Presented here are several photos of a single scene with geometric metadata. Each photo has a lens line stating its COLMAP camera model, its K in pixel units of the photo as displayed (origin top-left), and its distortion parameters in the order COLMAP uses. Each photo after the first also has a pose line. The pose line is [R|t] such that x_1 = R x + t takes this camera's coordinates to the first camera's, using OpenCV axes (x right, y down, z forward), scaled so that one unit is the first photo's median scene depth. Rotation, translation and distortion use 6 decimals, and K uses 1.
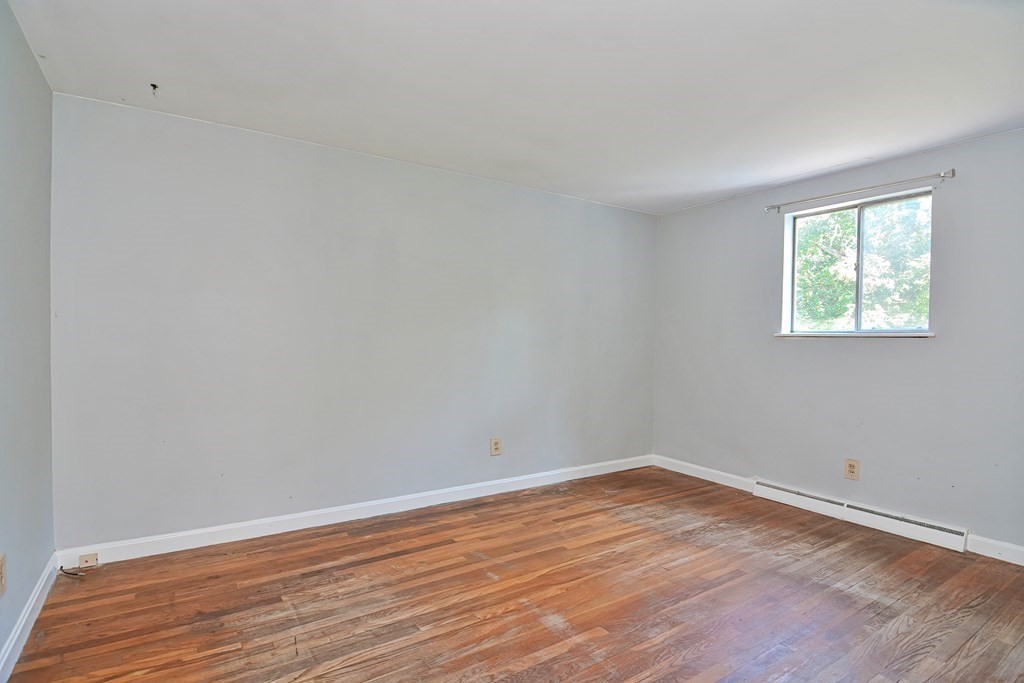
lens RADIAL K [[496.7, 0, 512.0], [0, 496.7, 341.5], [0, 0, 1]] dist [-0.018551, -0.000907]
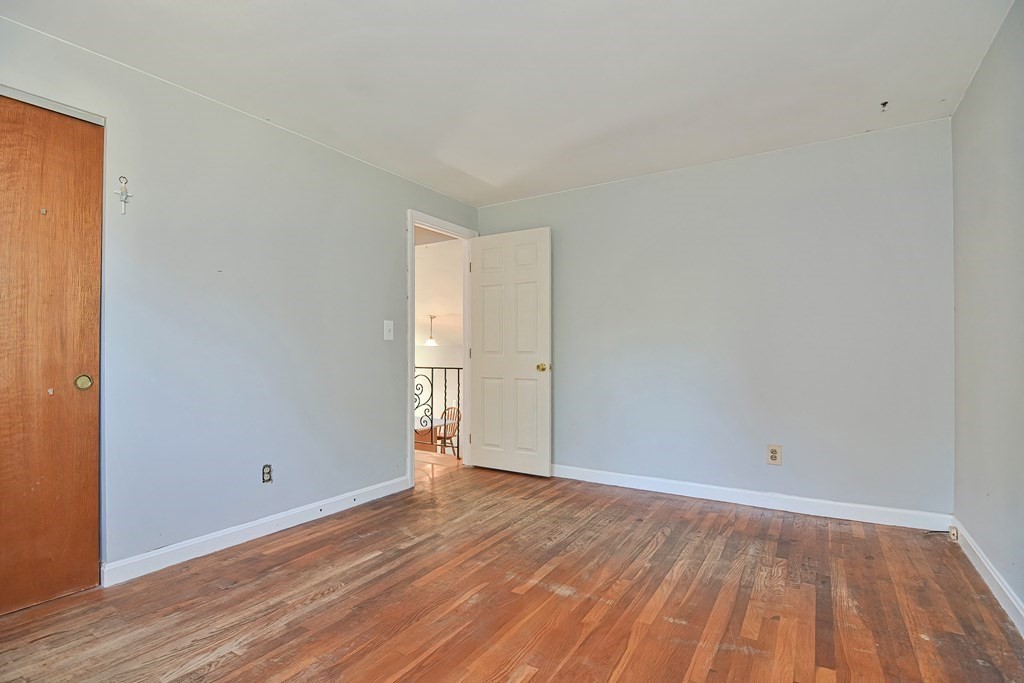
lens RADIAL K [[496.7, 0, 512.0], [0, 496.7, 341.5], [0, 0, 1]] dist [-0.018551, -0.000907]
pose [[-0.891939, -0.016566, -0.451852, 0.622598], [-0.011166, 0.999831, -0.014615, 0.042220], [0.452018, -0.007990, -0.891973, 1.758391]]
